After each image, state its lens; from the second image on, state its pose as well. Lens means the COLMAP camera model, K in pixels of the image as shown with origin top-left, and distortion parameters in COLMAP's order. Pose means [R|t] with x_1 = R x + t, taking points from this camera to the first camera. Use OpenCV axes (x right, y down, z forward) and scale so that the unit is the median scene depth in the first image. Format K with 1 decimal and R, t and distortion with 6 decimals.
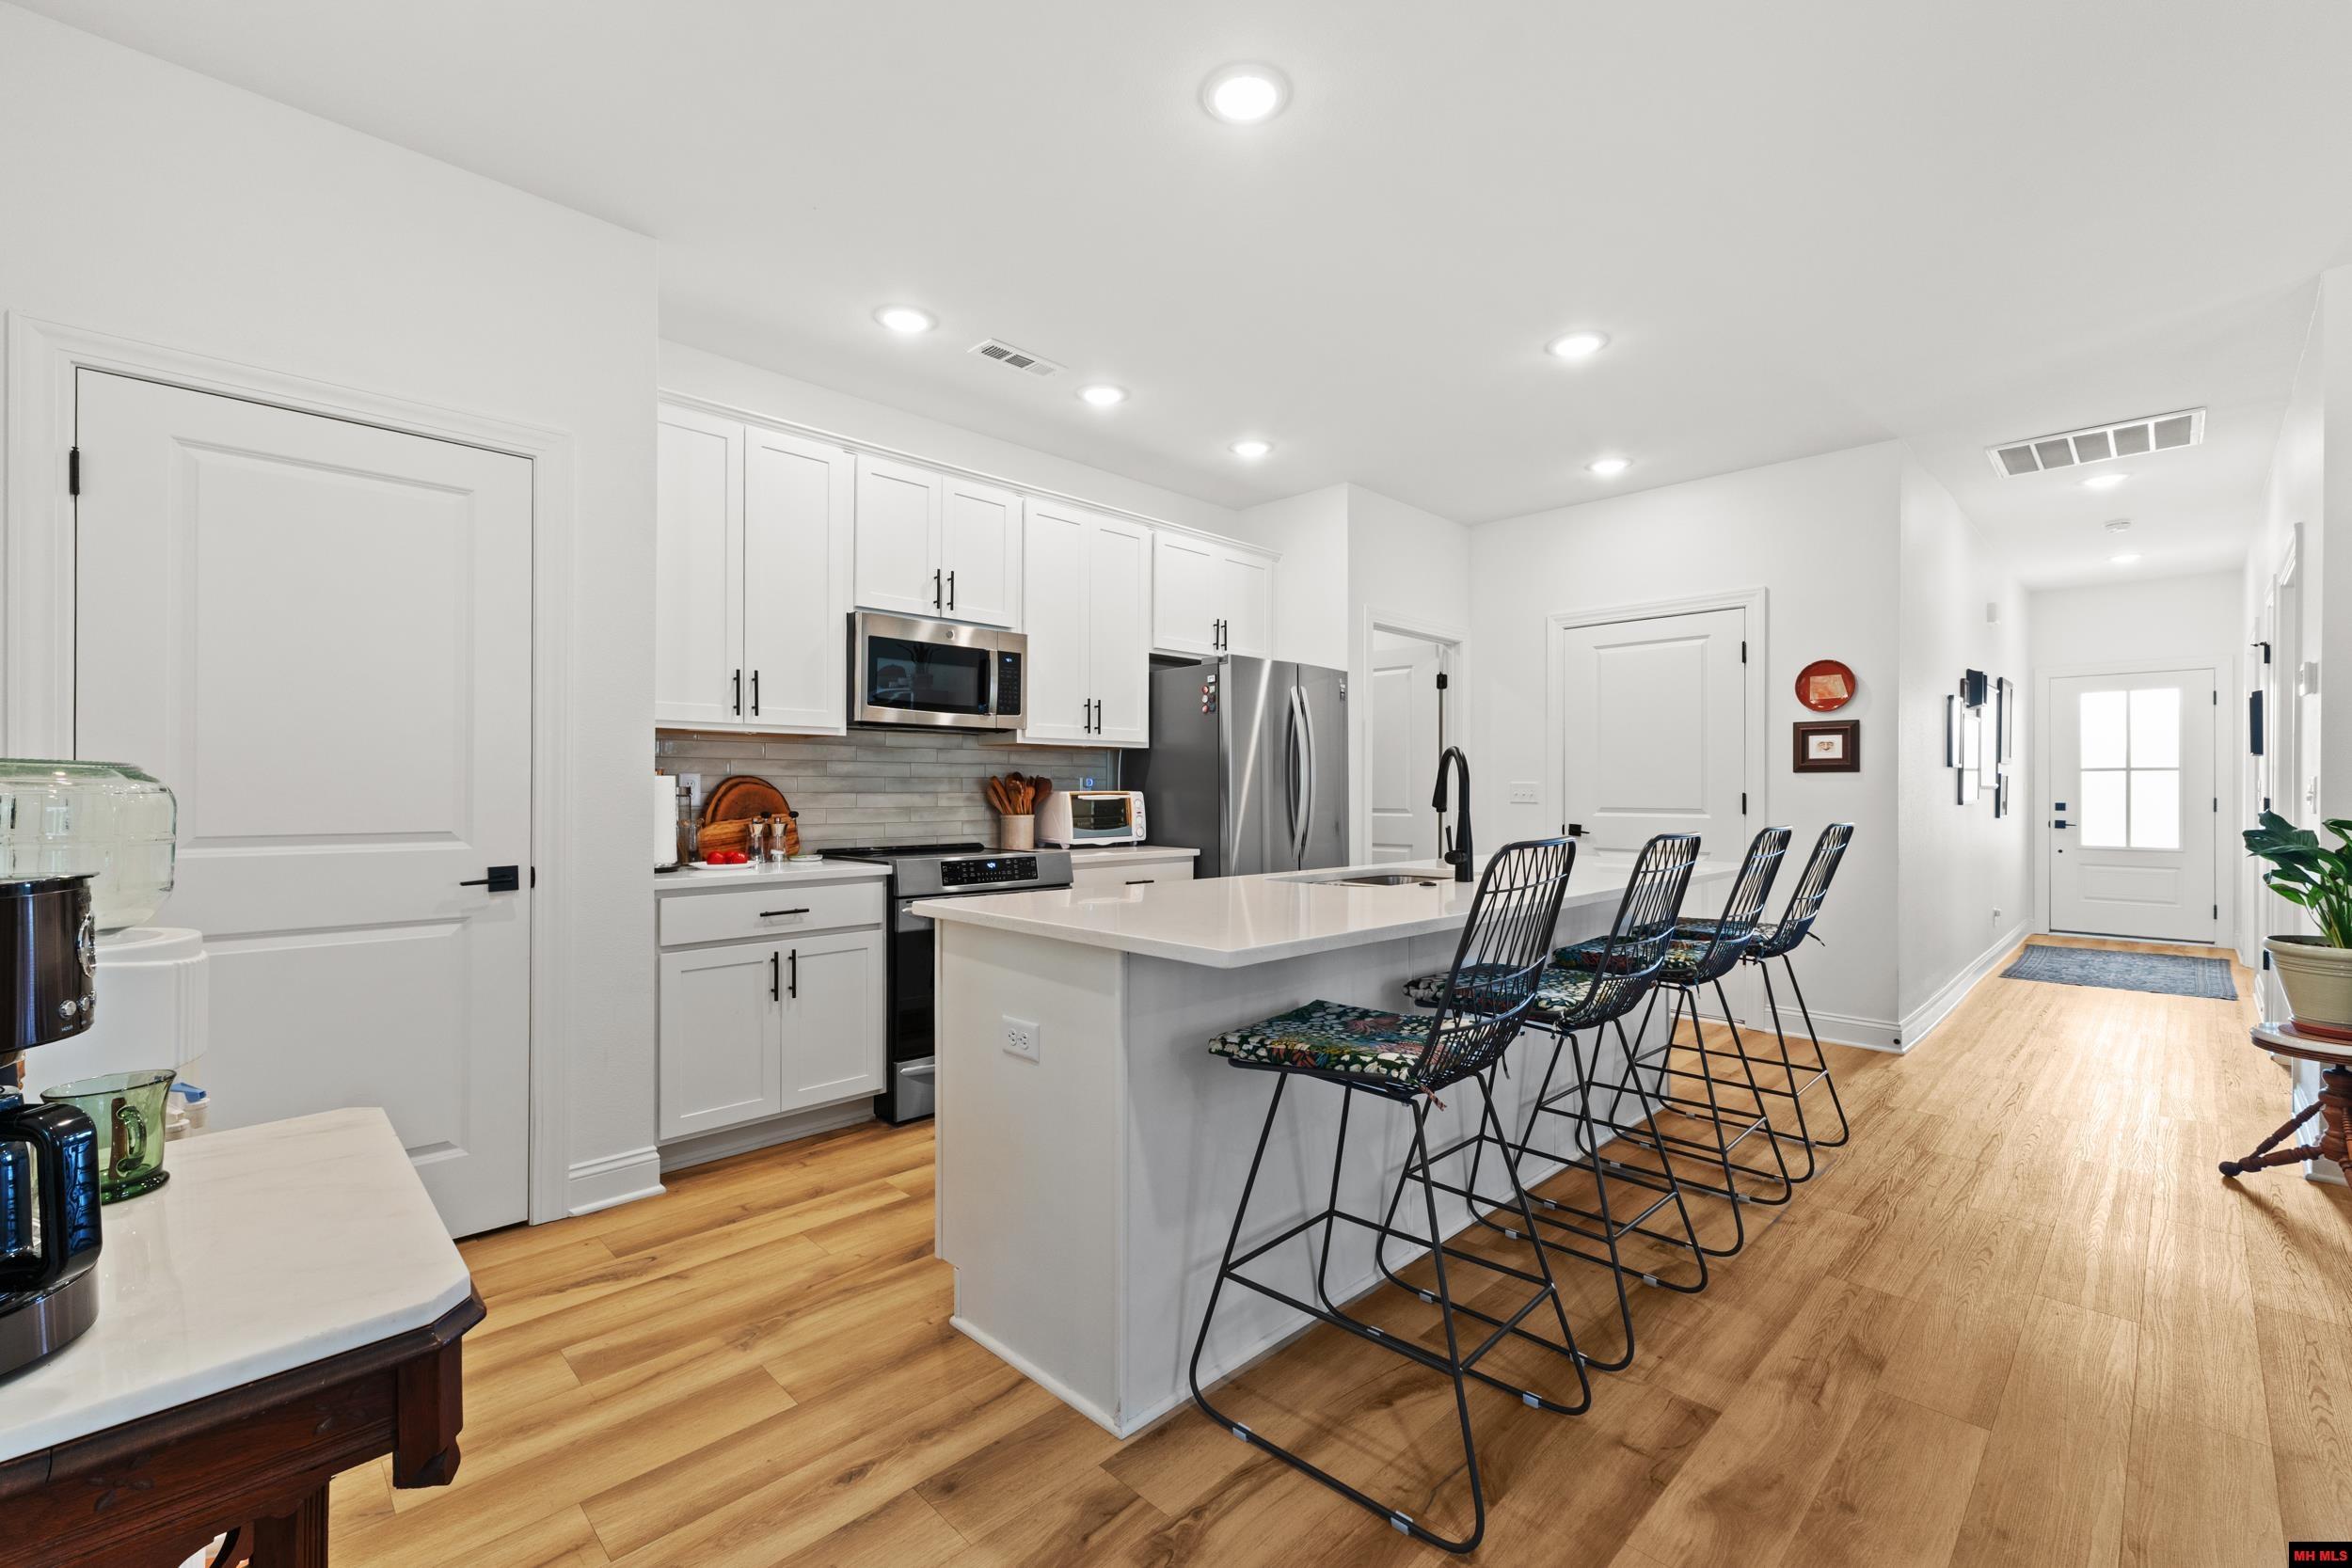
lens RADIAL K [[998.8, 0, 1185.3], [0, 998.8, 788.5], [0, 0, 1]] dist [0.001960, 0.000614]
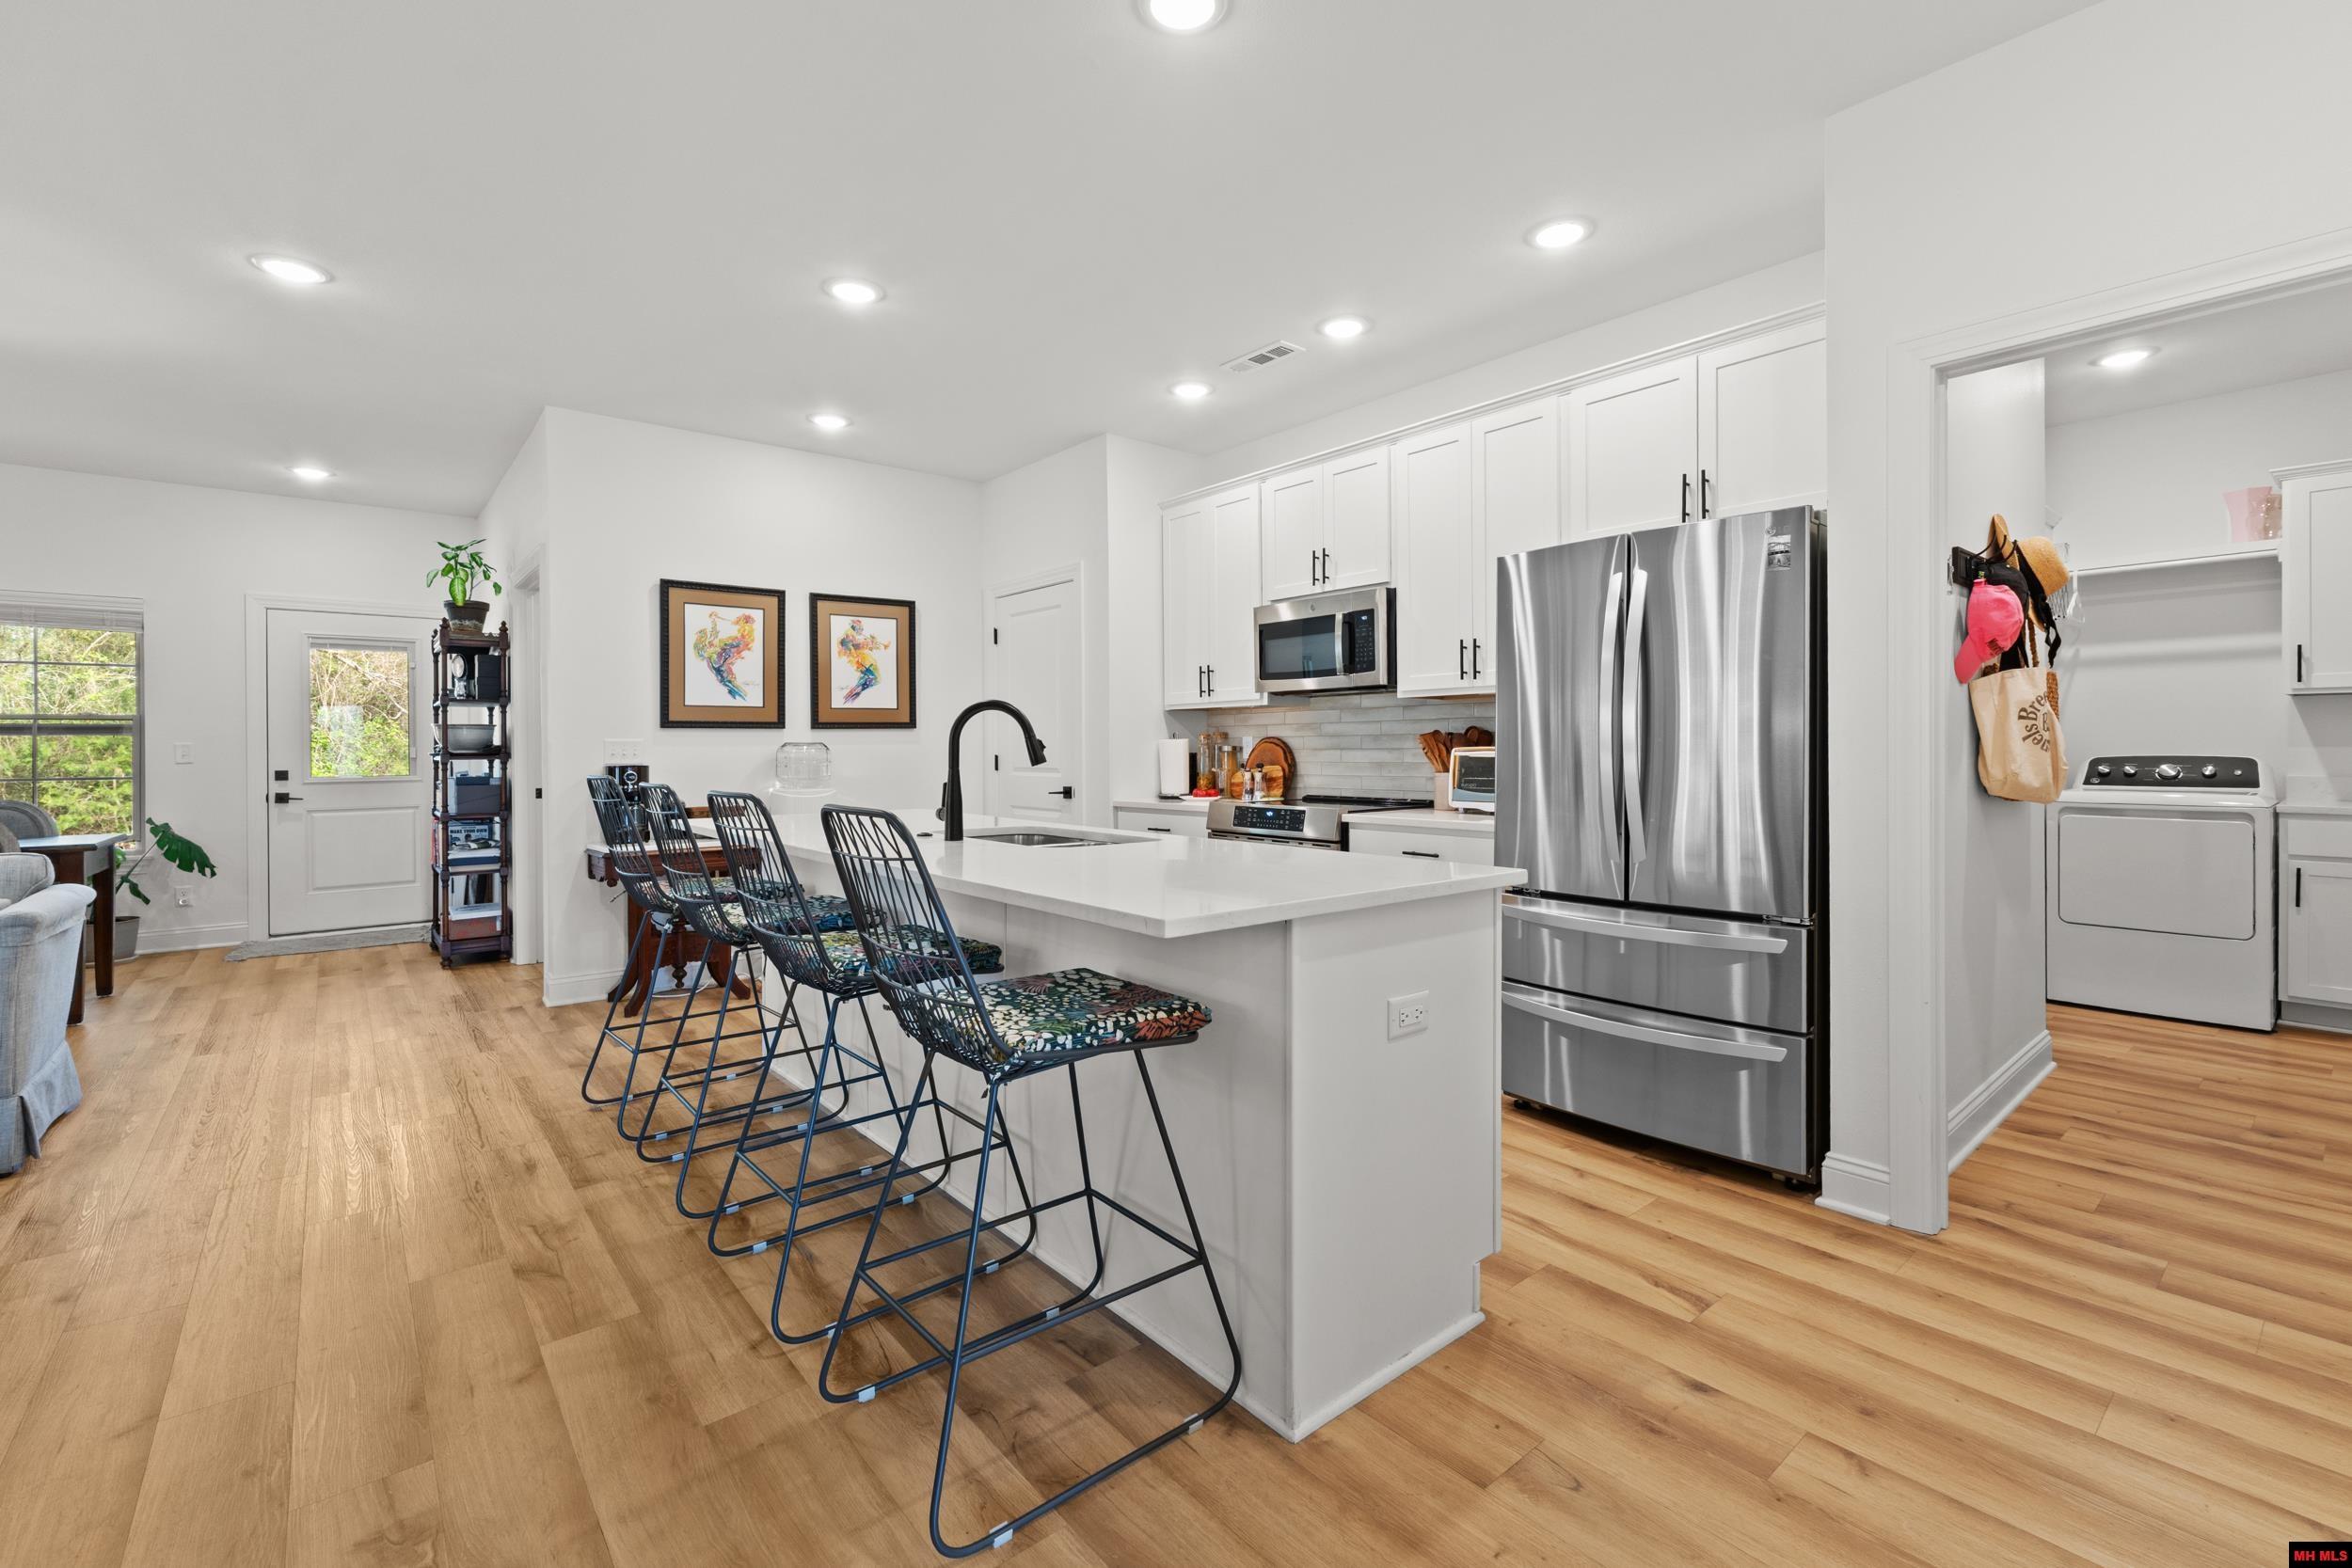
lens RADIAL K [[1014.1, 0, 1176.3], [0, 1014.1, 745.3], [0, 0, 1]] dist [0.002792, 0.000188]
pose [[-0.089573, -0.004688, -0.995969, 0.975374], [0.005749, 0.999970, -0.005224, 0.005243], [0.995964, -0.006194, -0.089543, 1.020878]]
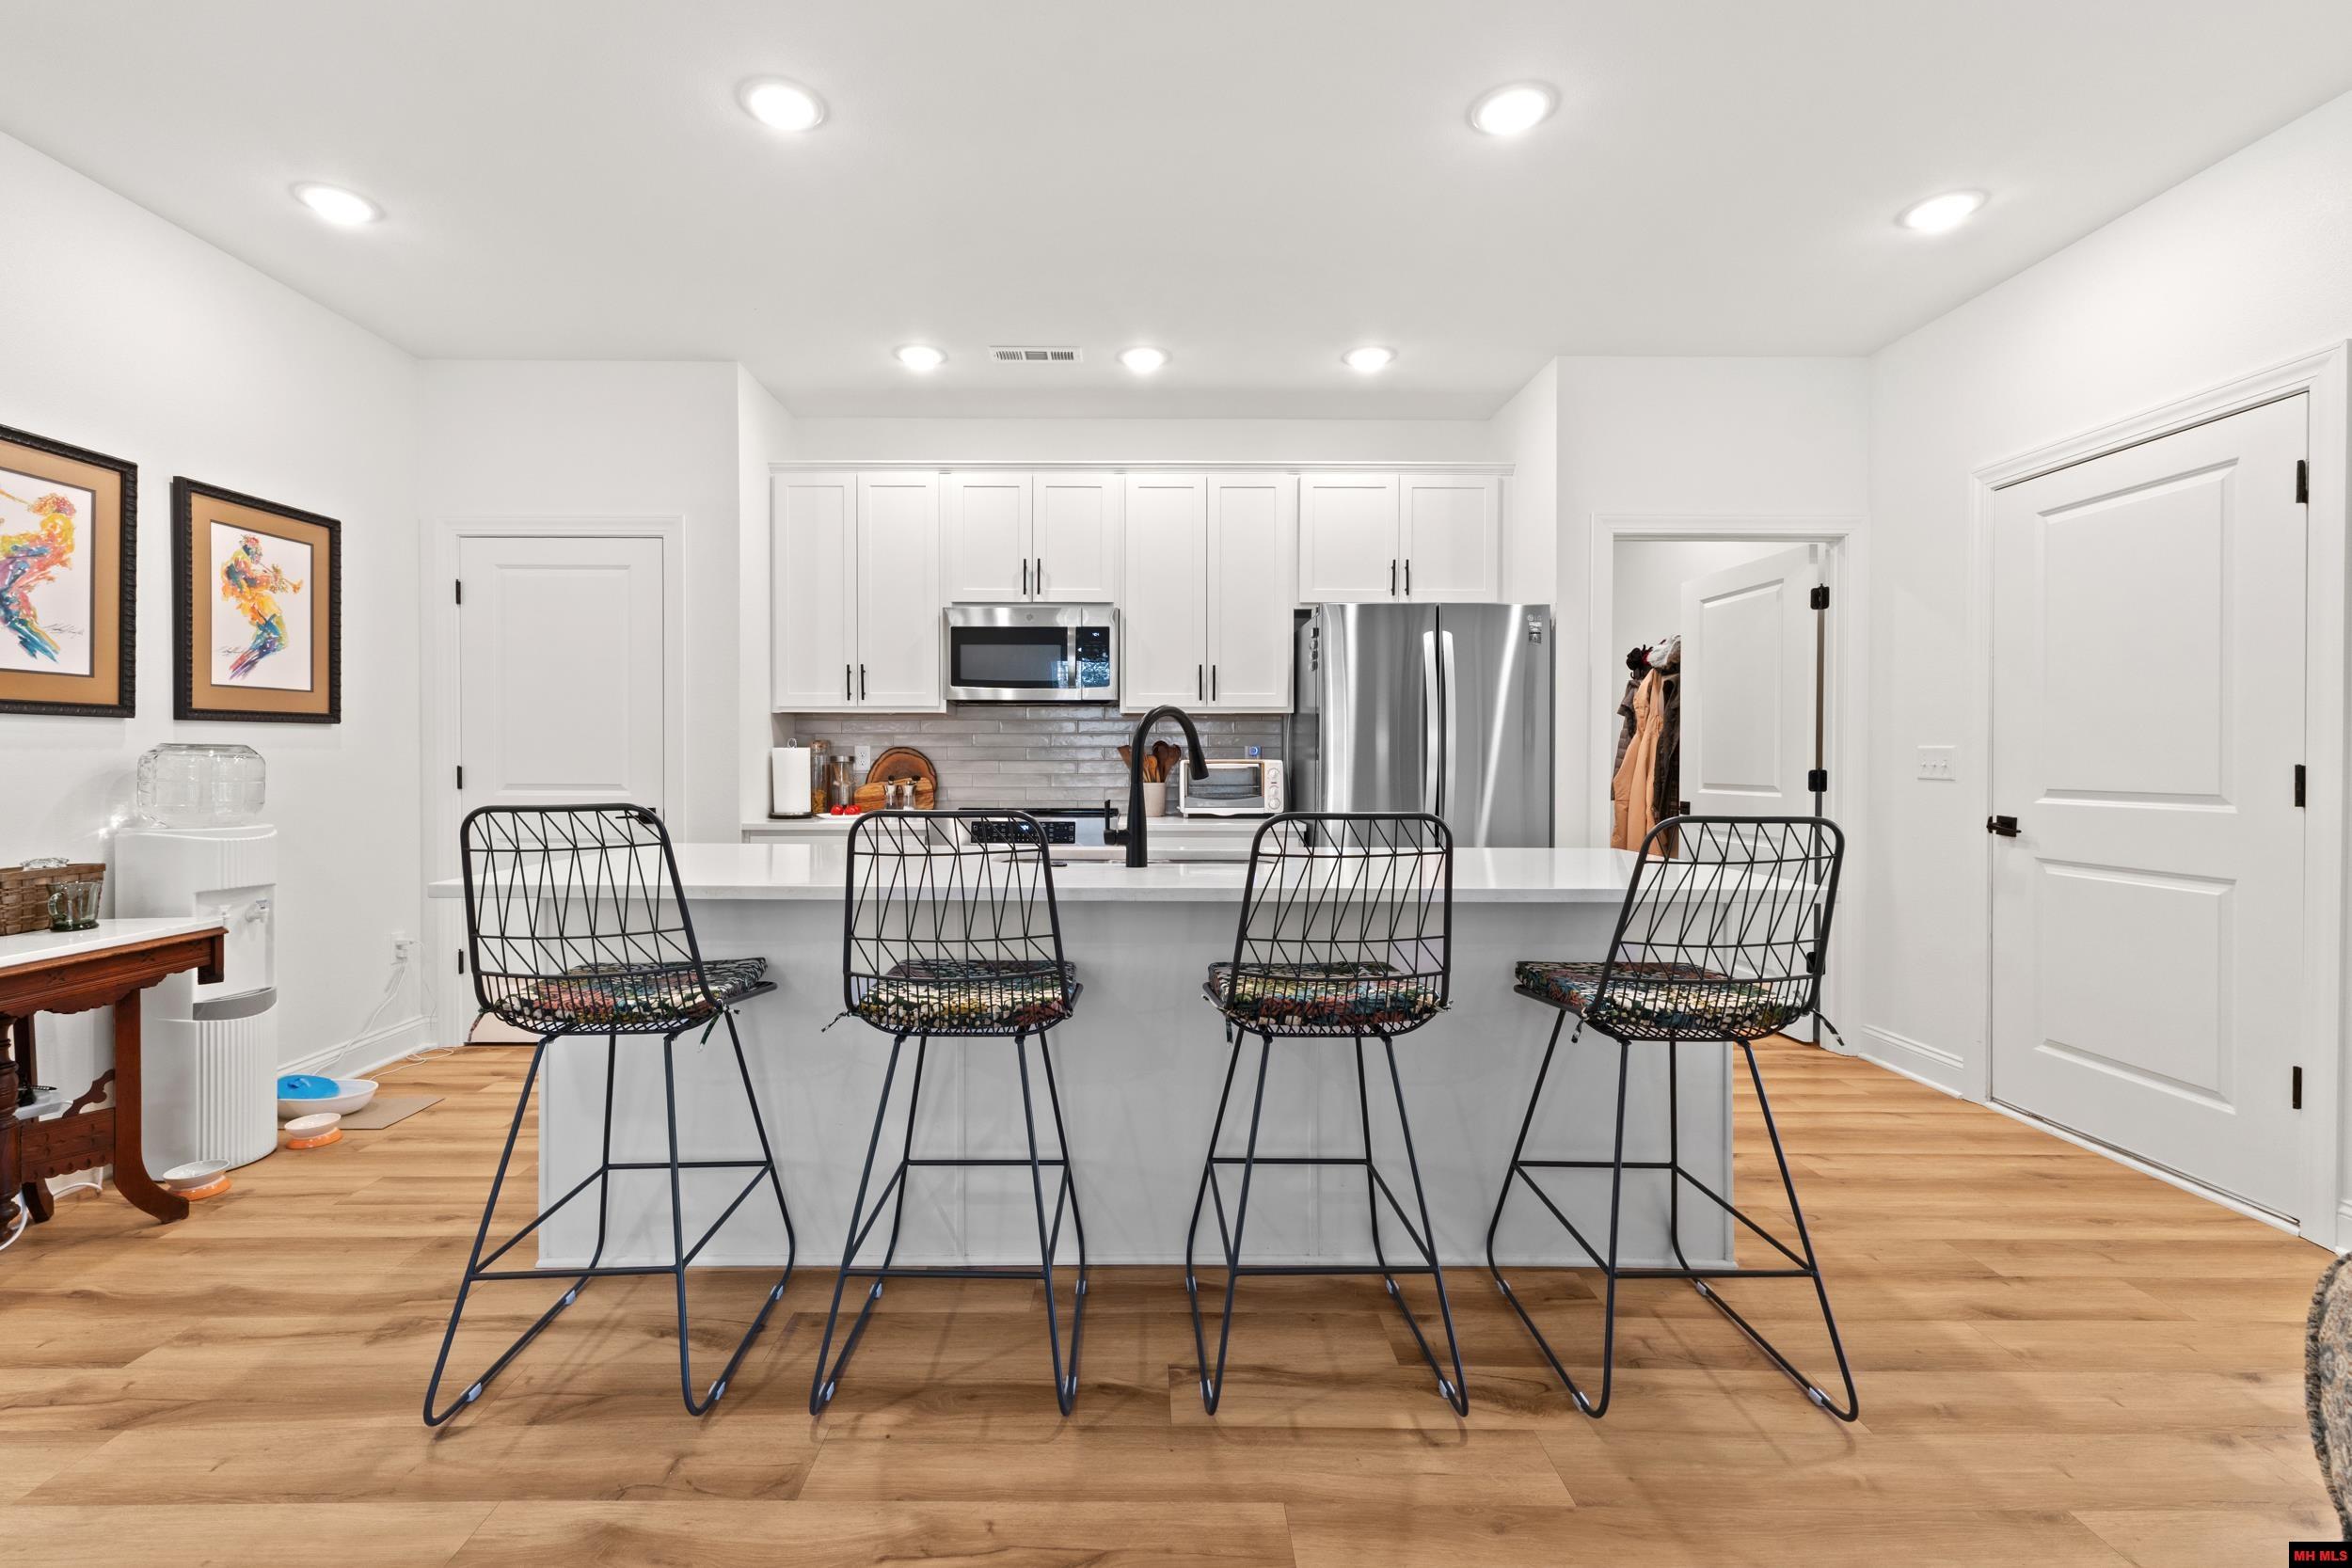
lens RADIAL K [[1020.8, 0, 1135.2], [0, 1020.8, 763.4], [0, 0, 1]] dist [0.003050, 0.000094]
pose [[0.706789, 0.002995, -0.707418, 0.691201], [-0.000090, 0.999991, 0.004144, 0.002516], [0.707424, -0.002866, 0.706784, 0.308473]]
